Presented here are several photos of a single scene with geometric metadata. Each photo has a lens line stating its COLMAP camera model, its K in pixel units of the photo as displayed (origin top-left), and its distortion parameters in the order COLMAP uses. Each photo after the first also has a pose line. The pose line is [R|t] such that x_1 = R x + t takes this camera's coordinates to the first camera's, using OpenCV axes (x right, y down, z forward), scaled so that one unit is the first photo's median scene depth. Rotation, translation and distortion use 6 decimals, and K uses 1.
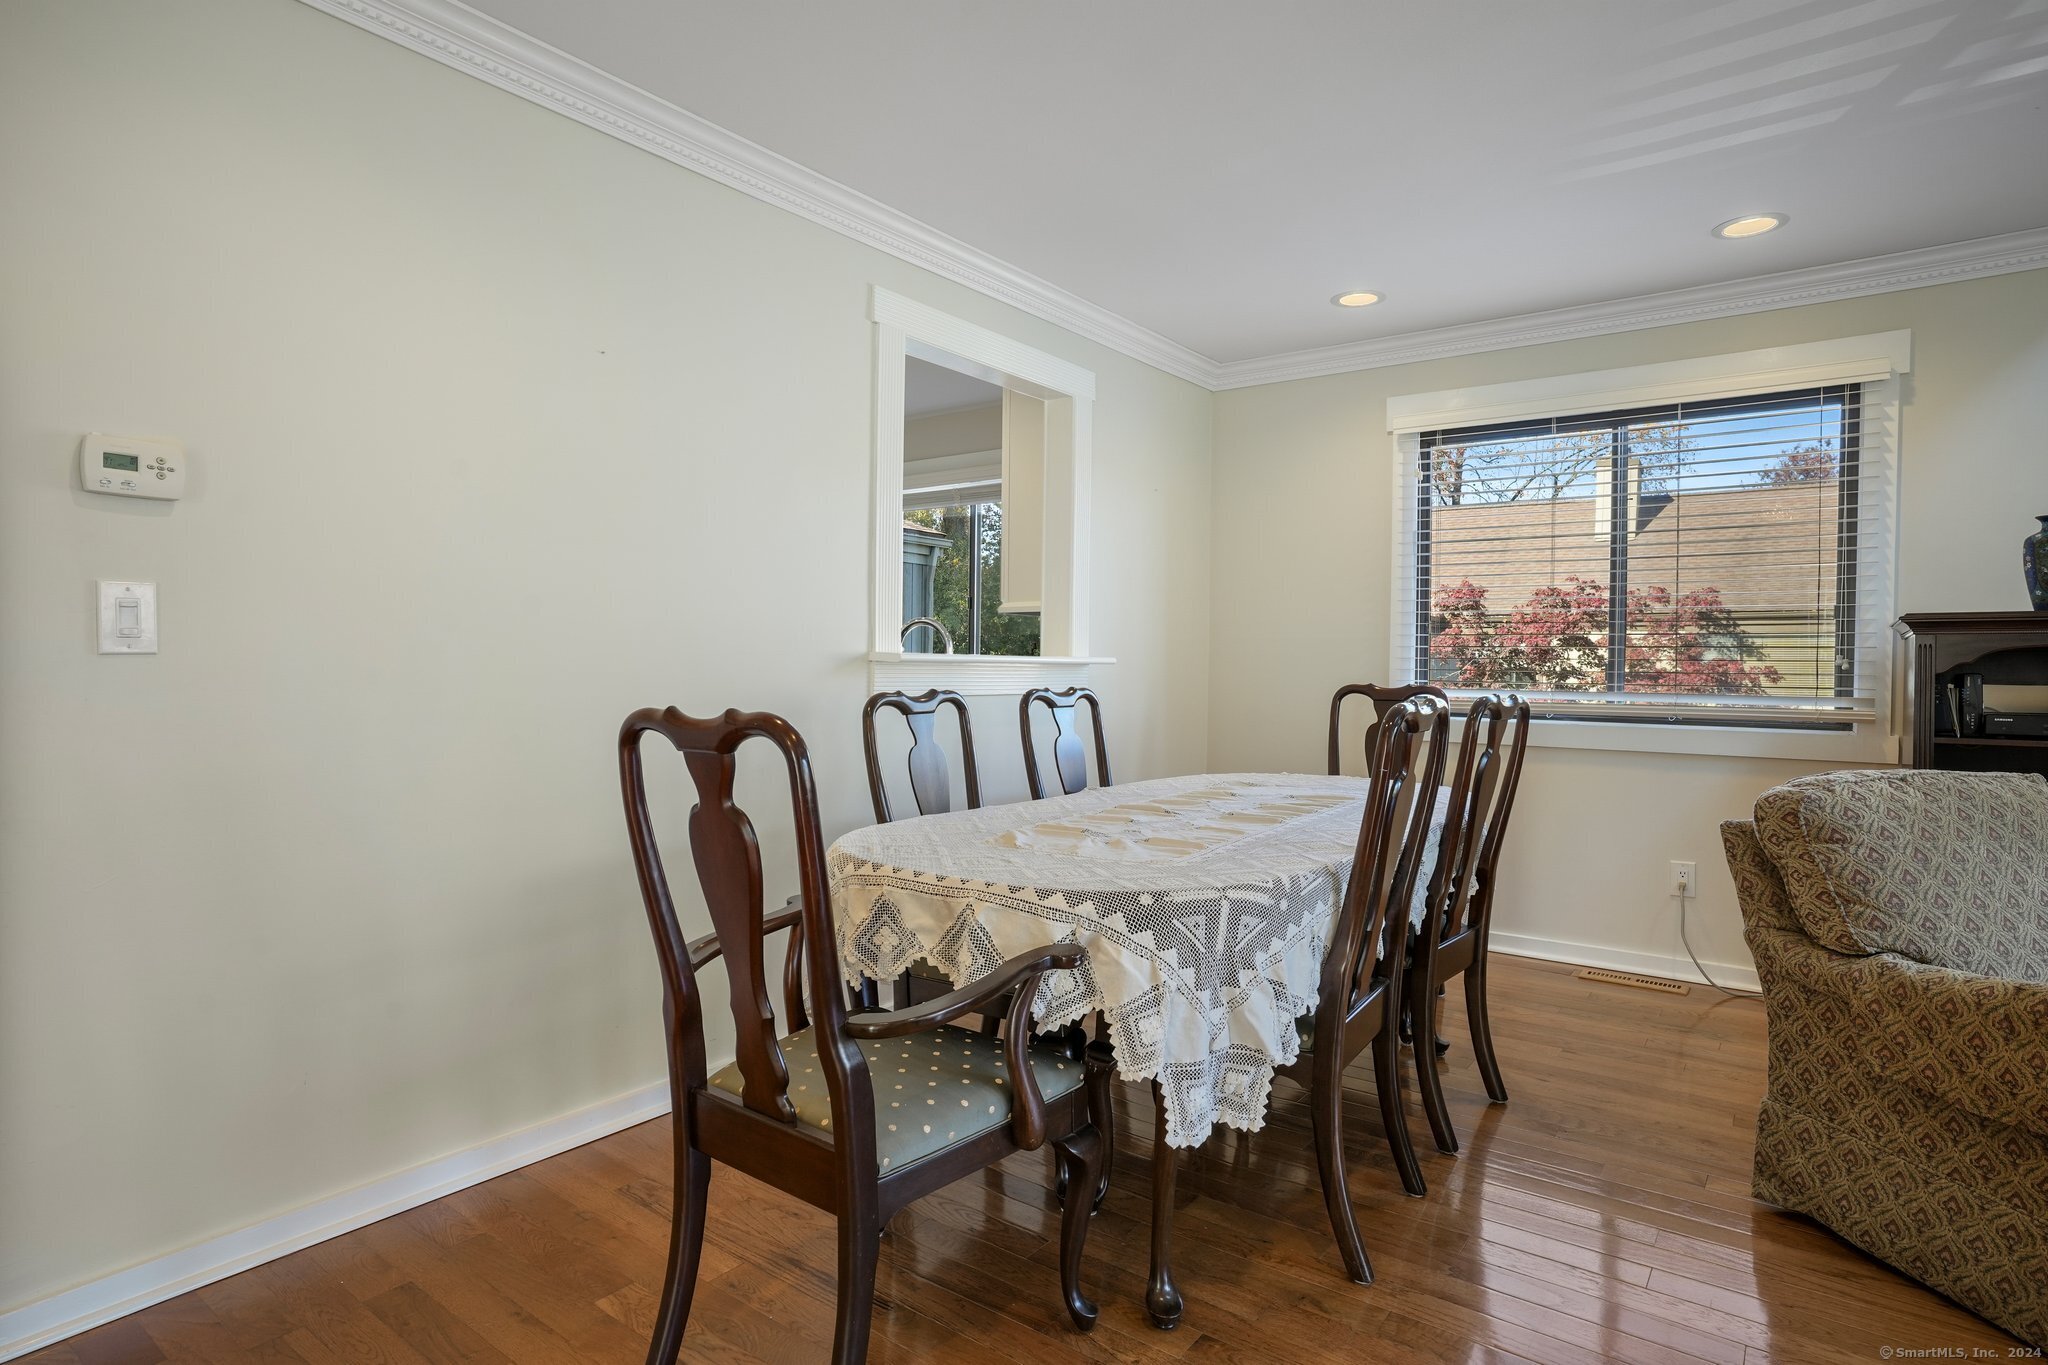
lens RADIAL K [[1080.7, 0, 1024.0], [0, 1080.7, 682.5], [0, 0, 1]] dist [-0.070953, 0.042492]
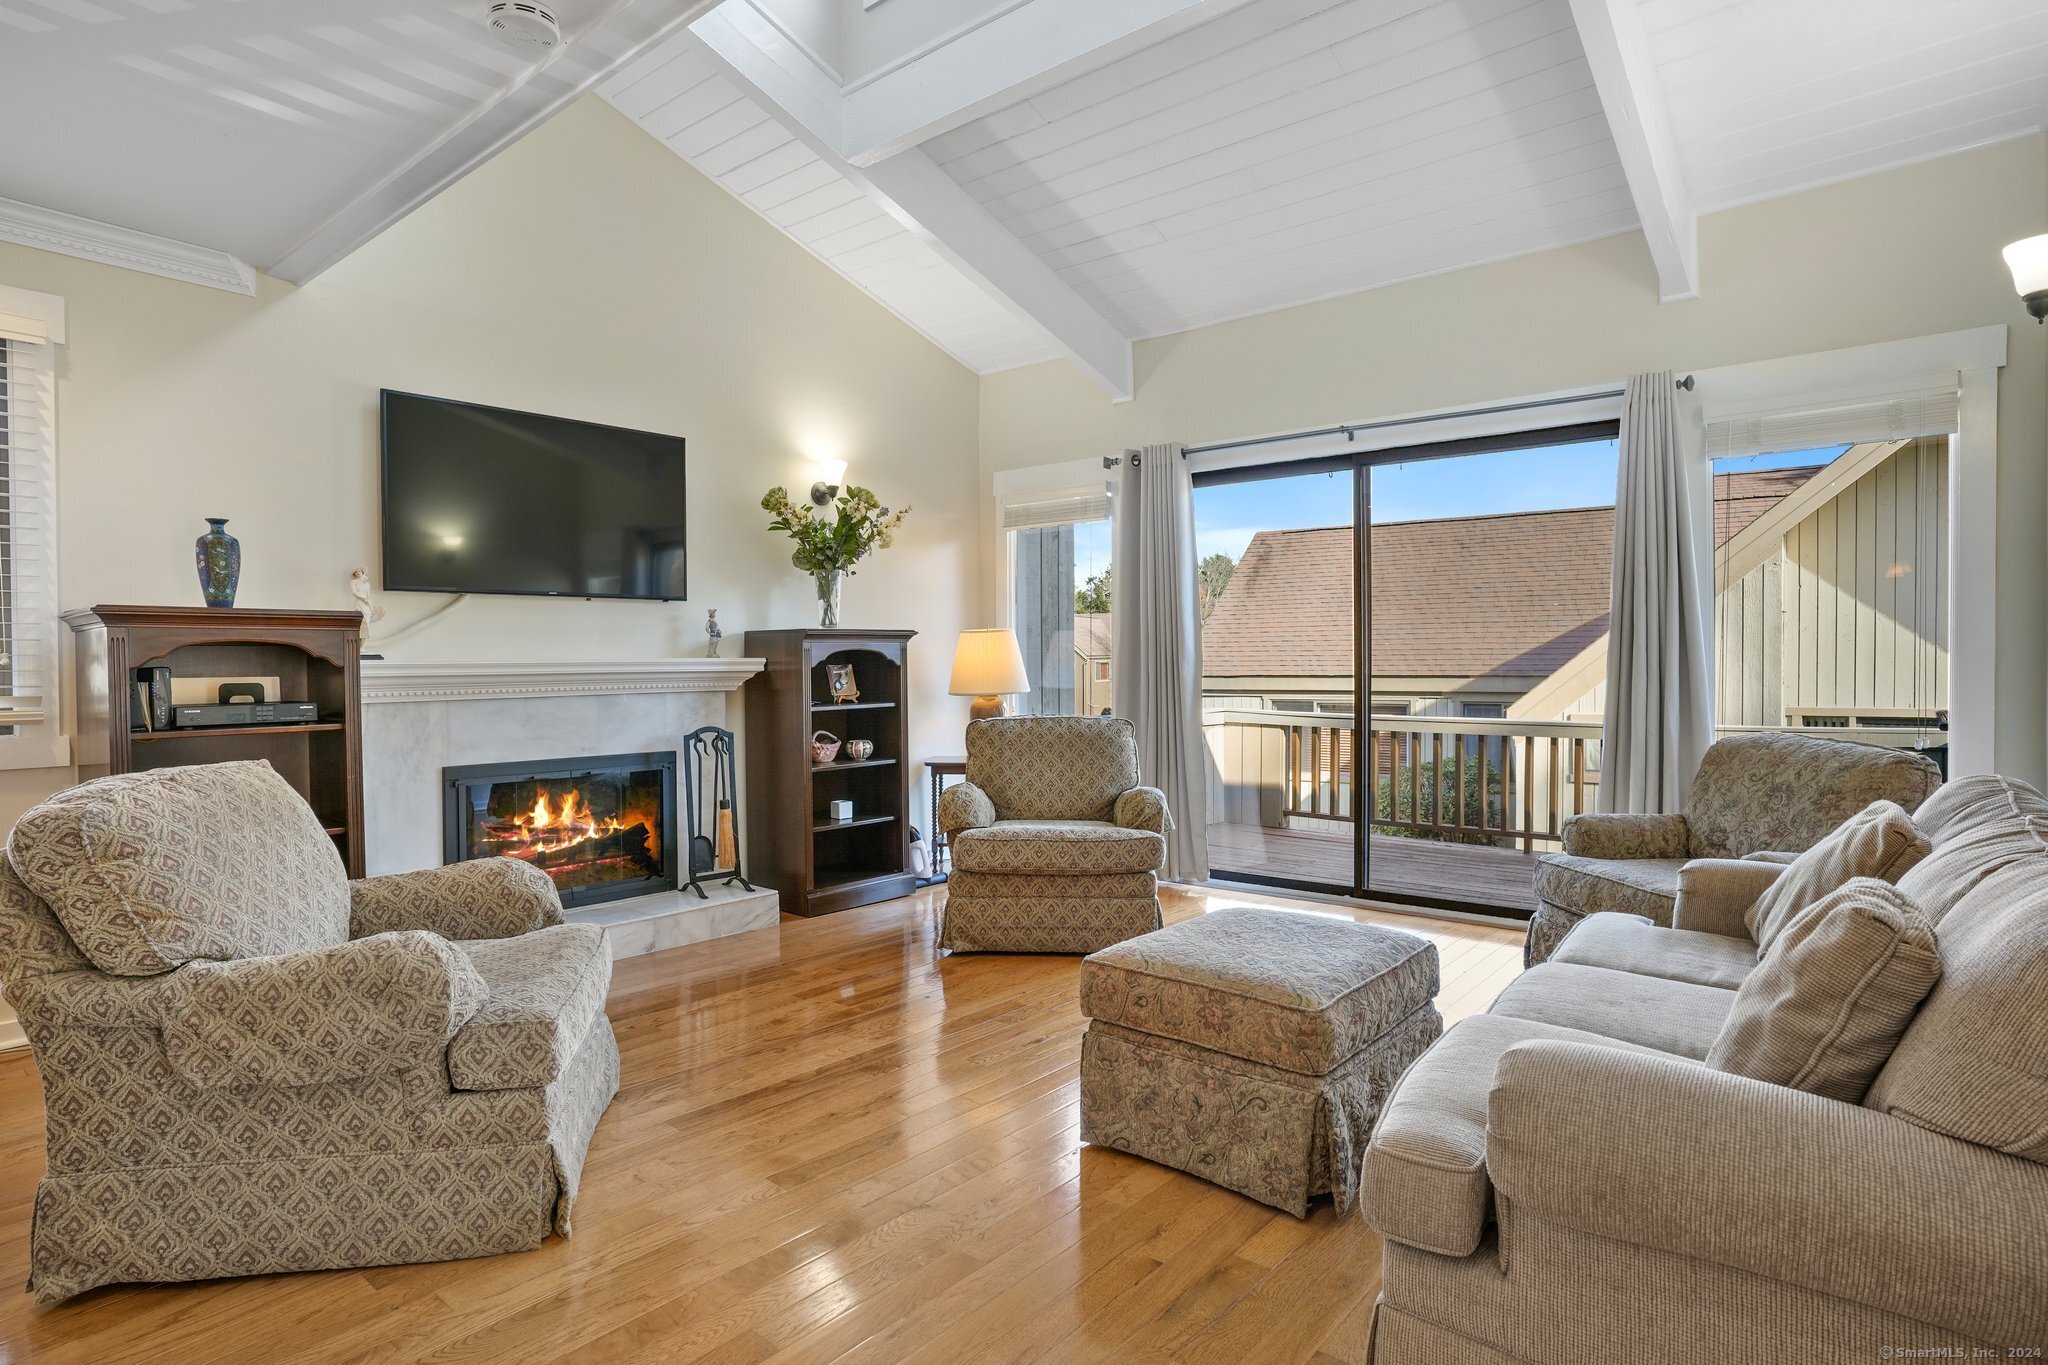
lens RADIAL K [[1080.7, 0, 1024.0], [0, 1080.7, 682.5], [0, 0, 1]] dist [-0.070953, 0.042492]
pose [[0.051825, -0.031457, 0.998161, -0.081714], [0.024003, 0.999254, 0.030245, -0.006409], [-0.998368, 0.022391, 0.052542, 0.179083]]
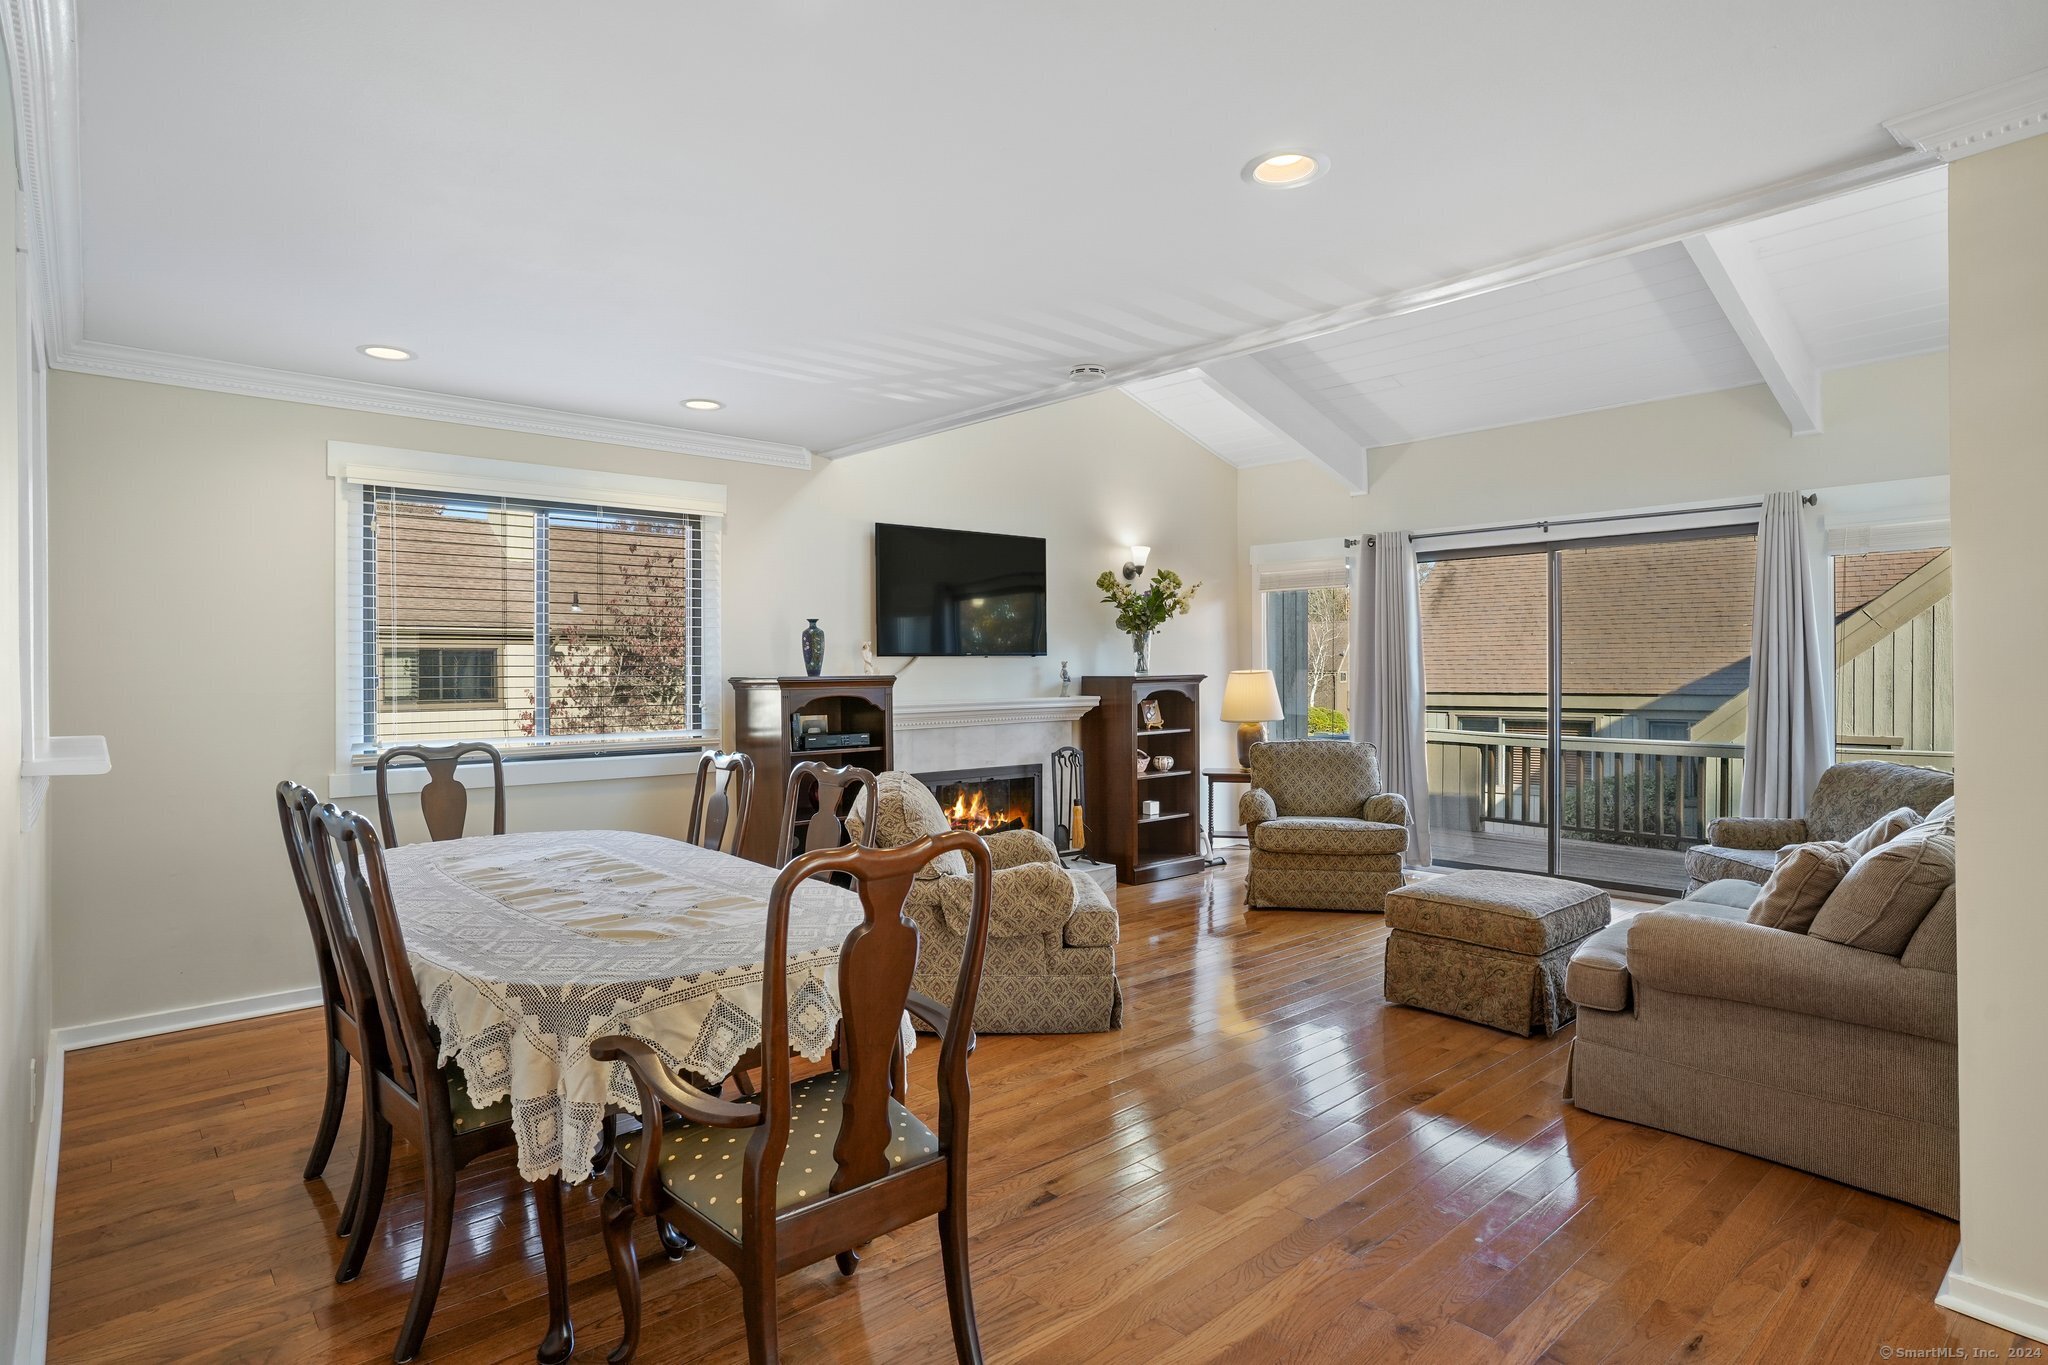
lens RADIAL K [[1080.7, 0, 1024.0], [0, 1080.7, 682.5], [0, 0, 1]] dist [-0.070953, 0.042492]
pose [[0.198854, -0.024529, 0.979722, -0.998876], [0.025936, 0.999468, 0.019759, -0.115527], [-0.979686, 0.021481, 0.199384, 0.446011]]
